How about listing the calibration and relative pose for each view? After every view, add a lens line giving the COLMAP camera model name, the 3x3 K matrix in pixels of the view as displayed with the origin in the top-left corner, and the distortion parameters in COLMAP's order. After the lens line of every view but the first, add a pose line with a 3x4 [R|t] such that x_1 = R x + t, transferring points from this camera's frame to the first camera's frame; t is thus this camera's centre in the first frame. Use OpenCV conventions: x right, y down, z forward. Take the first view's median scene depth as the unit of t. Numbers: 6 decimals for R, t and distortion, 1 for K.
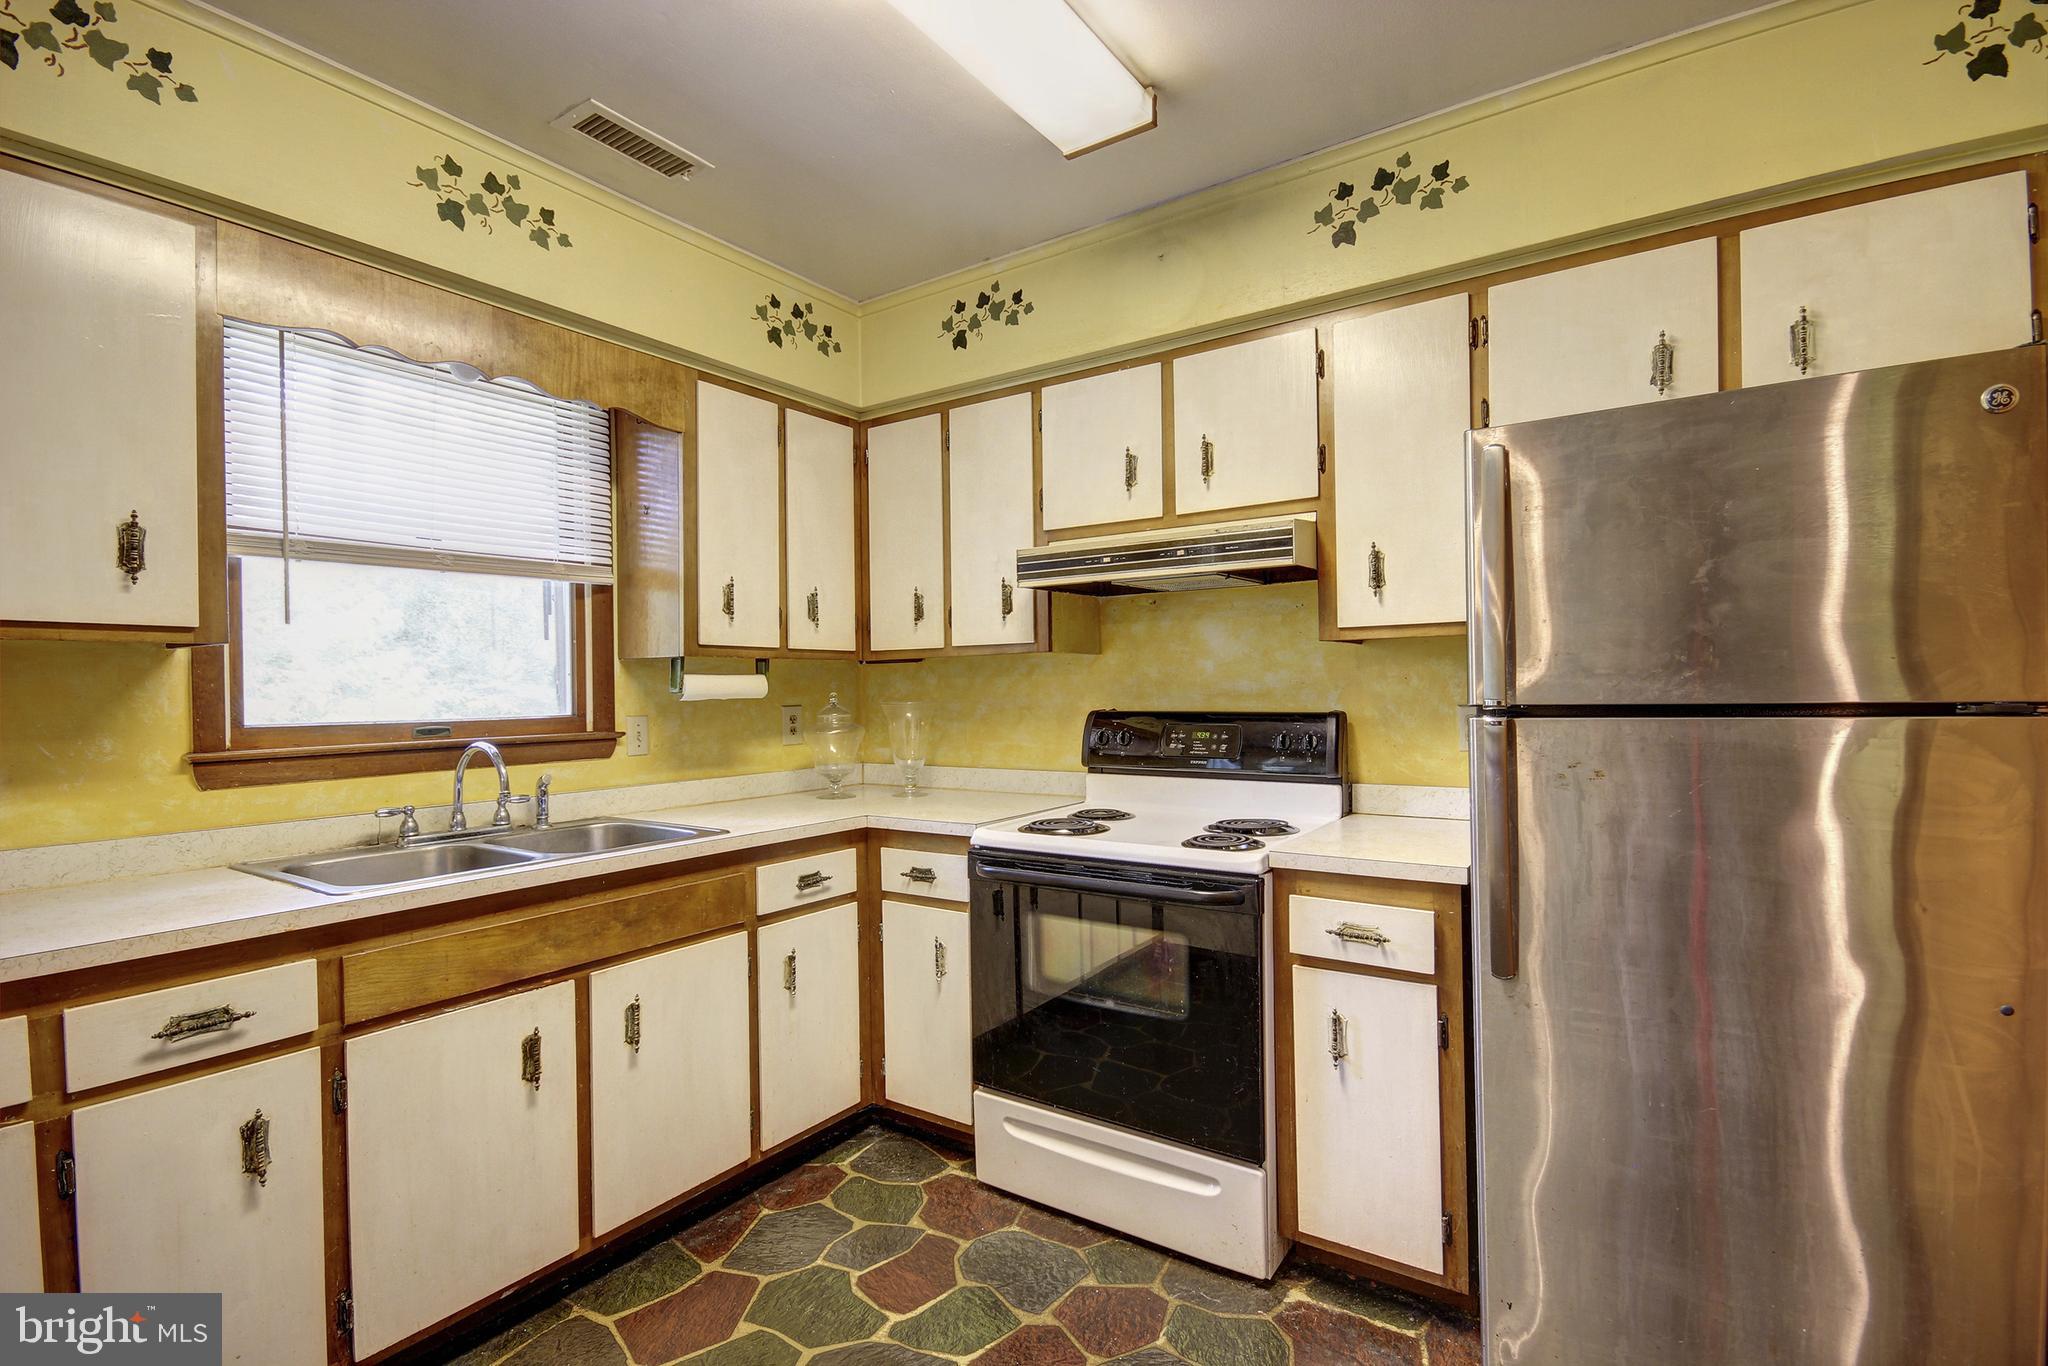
lens RADIAL K [[946.0, 0, 1034.4], [0, 946.0, 694.5], [0, 0, 1]] dist [-0.001163, -0.001807]
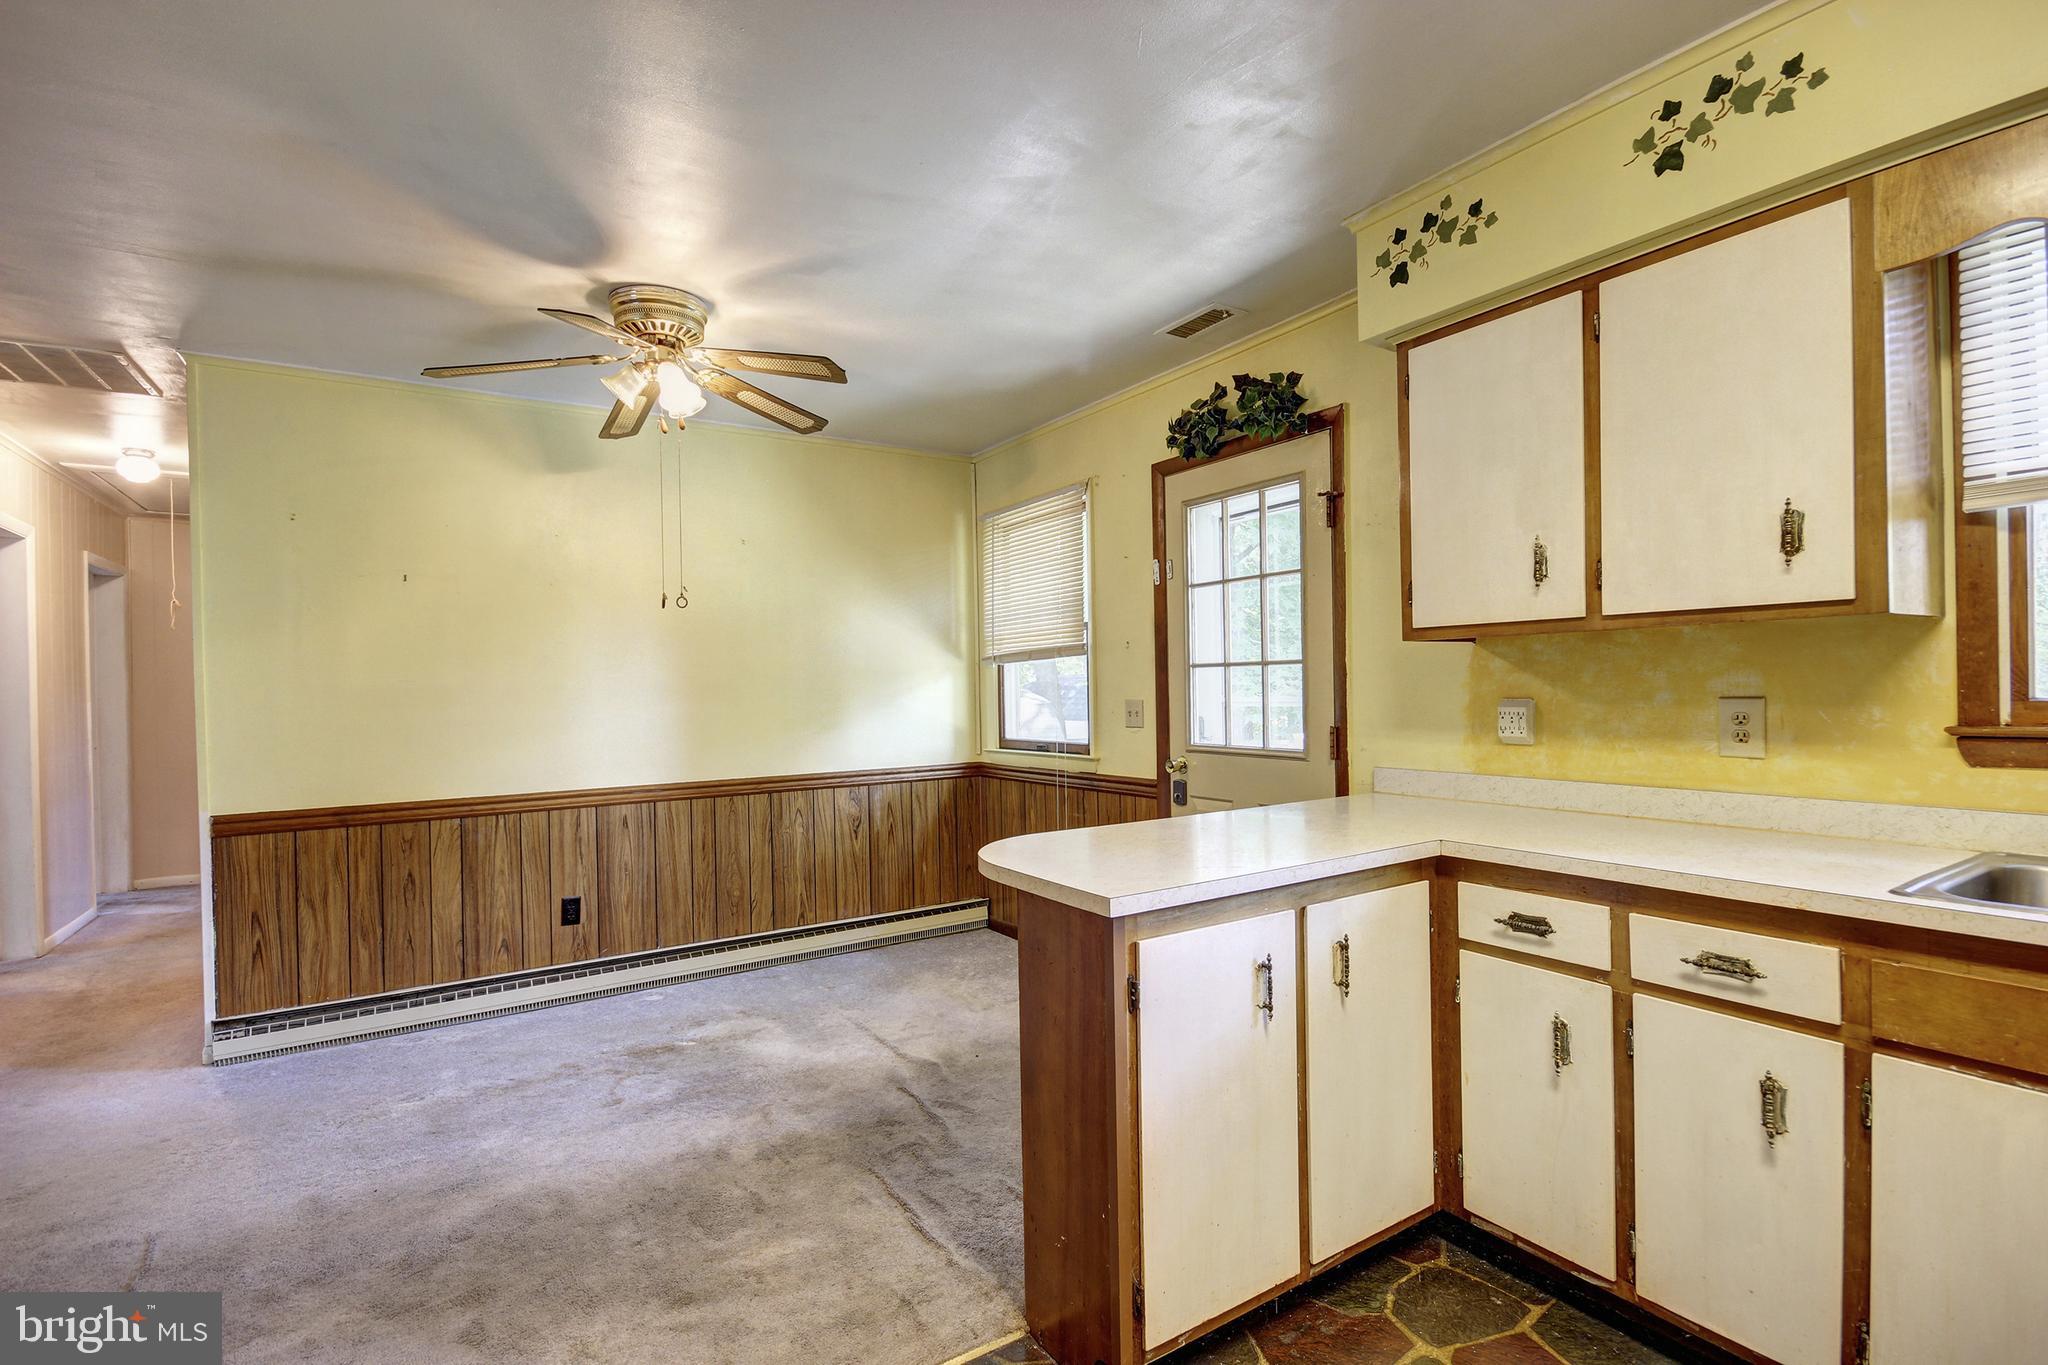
lens RADIAL K [[946.0, 0, 1010.3], [0, 946.0, 695.8], [0, 0, 1]] dist [-0.001163, -0.001807]
pose [[-0.392778, 0.029481, -0.919161, 0.395092], [0.017059, 0.999548, 0.024769, -0.008686], [0.919475, -0.005951, -0.393103, 0.580046]]
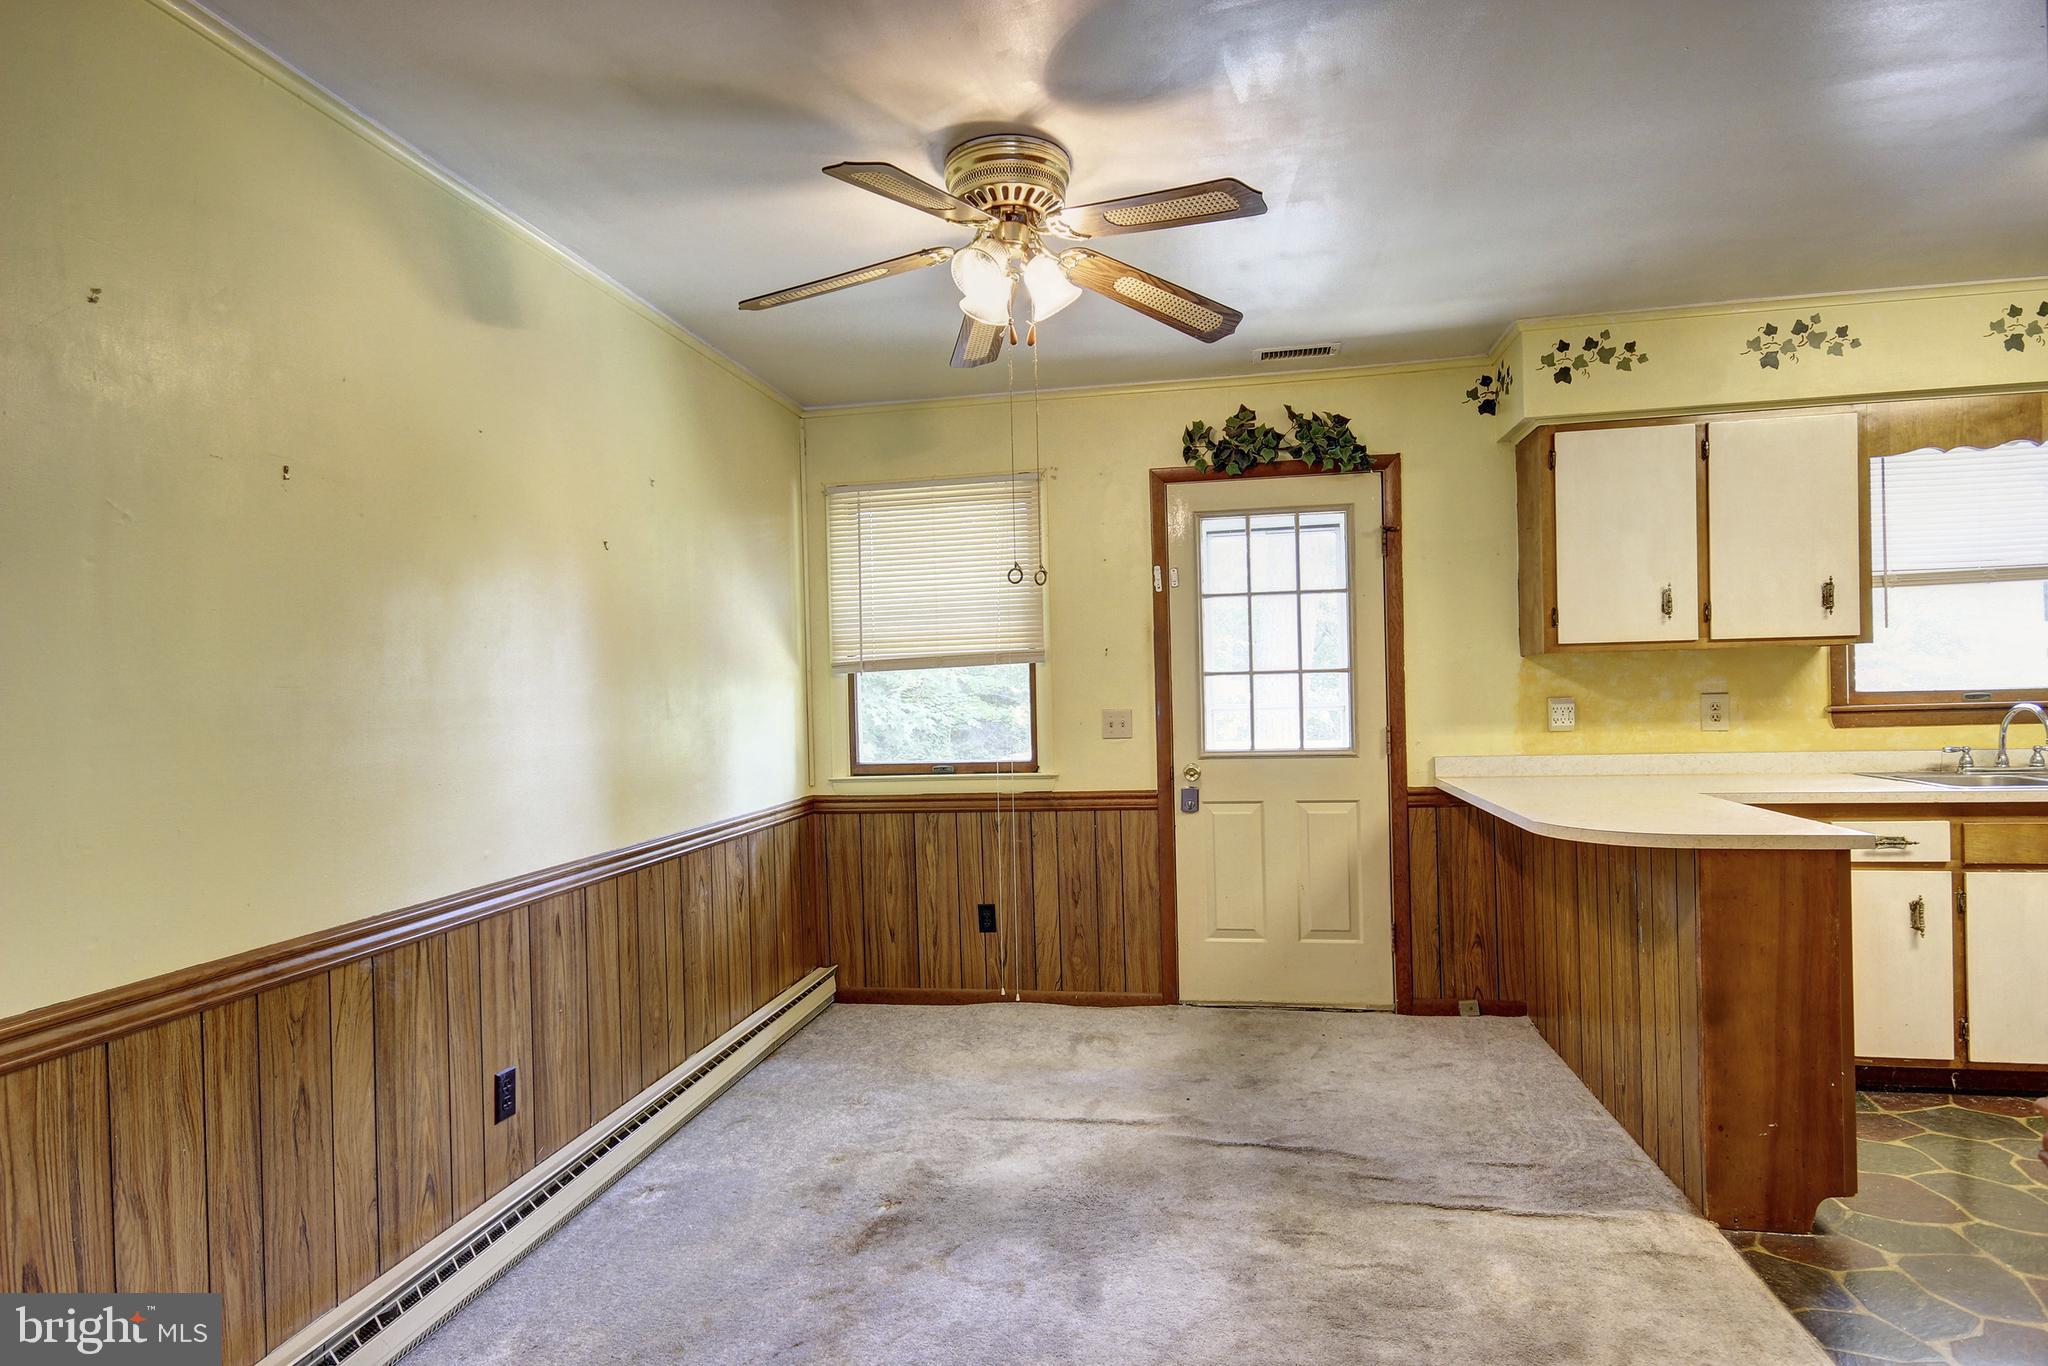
lens RADIAL K [[1072.4, 0, 1031.4], [0, 1072.4, 697.6], [0, 0, 1]] dist [0.014971, -0.005992]
pose [[0.405216, 0.009378, -0.914173, 0.368585], [0.014700, 0.999751, 0.016772, -0.009840], [0.914103, -0.020234, 0.404978, -1.308450]]
